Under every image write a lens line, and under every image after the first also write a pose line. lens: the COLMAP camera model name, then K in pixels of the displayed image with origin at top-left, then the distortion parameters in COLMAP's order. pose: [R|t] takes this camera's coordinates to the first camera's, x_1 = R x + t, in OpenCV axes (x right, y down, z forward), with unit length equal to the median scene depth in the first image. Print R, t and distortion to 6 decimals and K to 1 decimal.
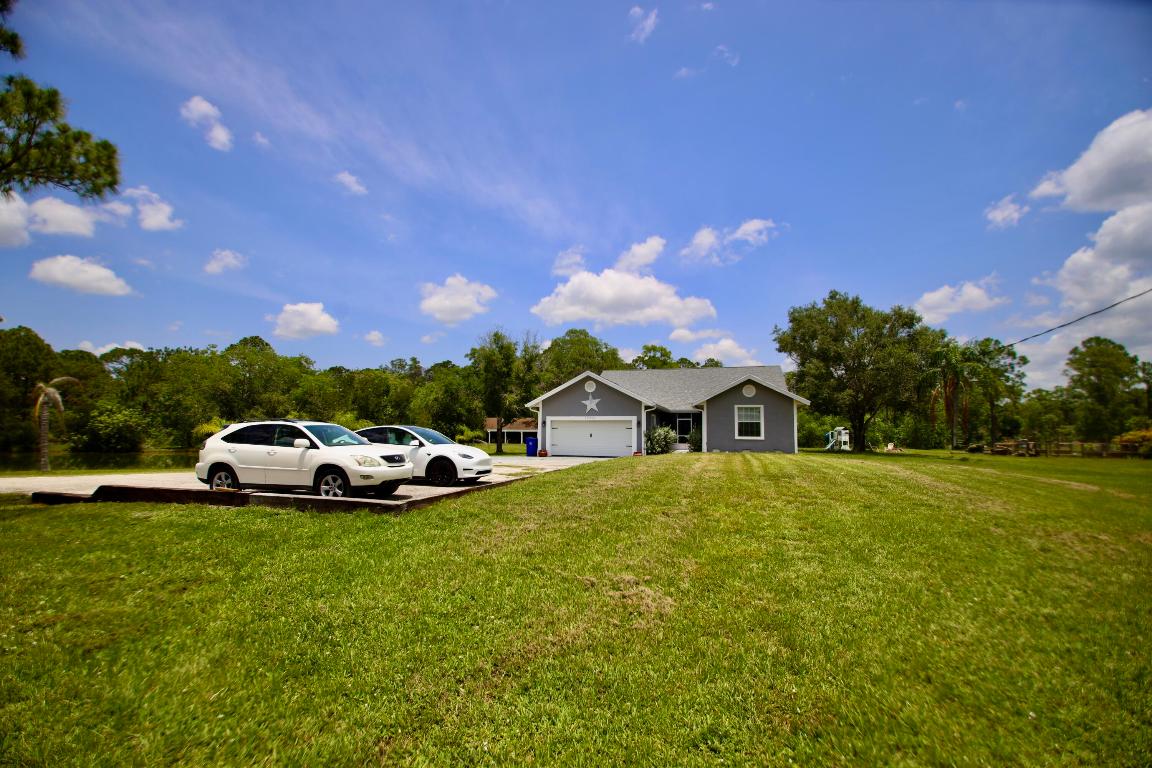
lens RADIAL K [[508.8, 0, 565.6], [0, 508.8, 402.5], [0, 0, 1]] dist [-0.039110, -0.000369]
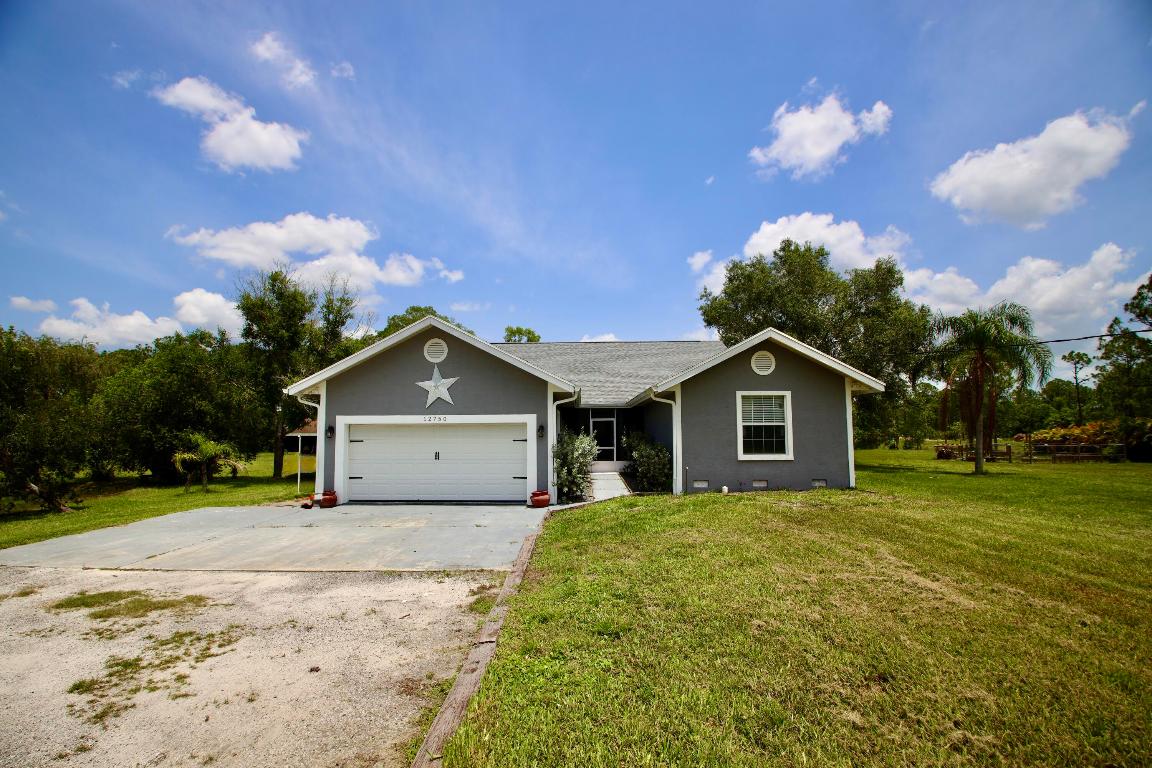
lens RADIAL K [[508.8, 0, 565.6], [0, 508.8, 402.5], [0, 0, 1]] dist [-0.039110, -0.000369]
pose [[0.957795, 0.002607, 0.287440, 0.029311], [-0.003114, 0.999994, 0.001310, 0.014719], [-0.287435, -0.002150, 0.957798, 0.523835]]
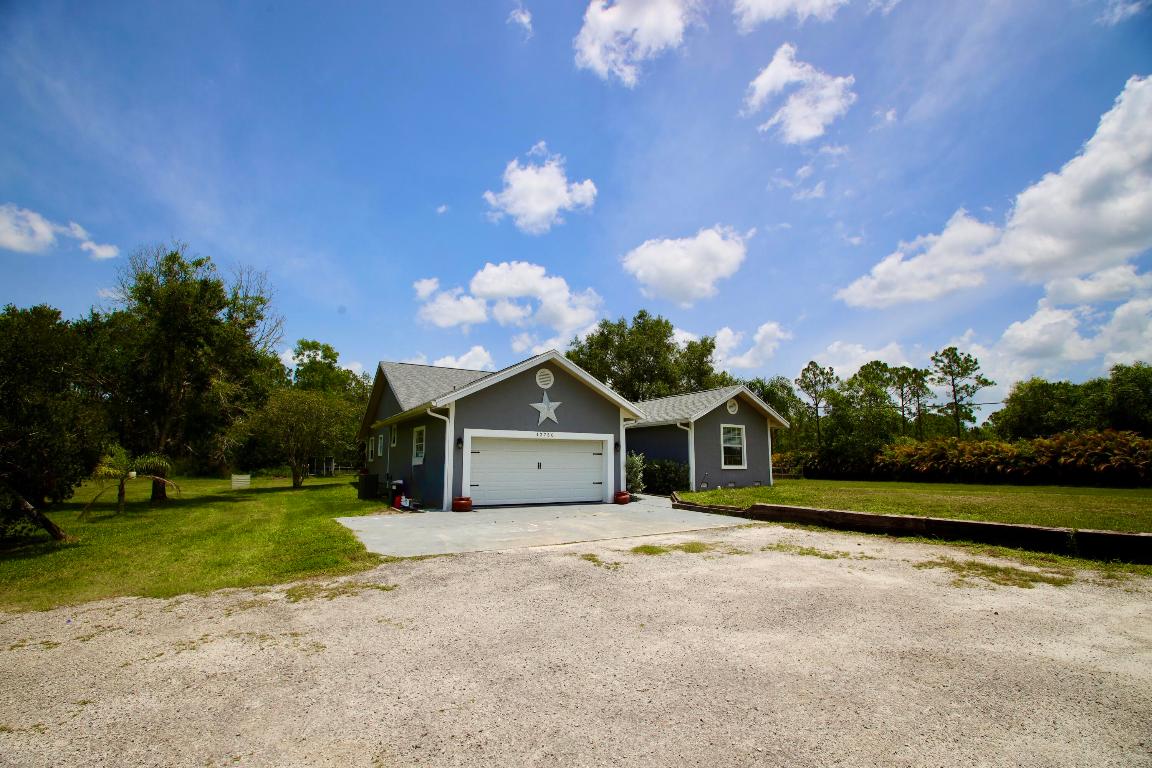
lens RADIAL K [[523.5, 0, 577.5], [0, 523.5, 401.8], [0, 0, 1]] dist [-0.001909, -0.036901]
pose [[0.651082, 0.081561, 0.754613, -0.364286], [-0.040906, 0.996535, -0.072414, 0.034508], [-0.757904, 0.016280, 0.652162, 0.593473]]
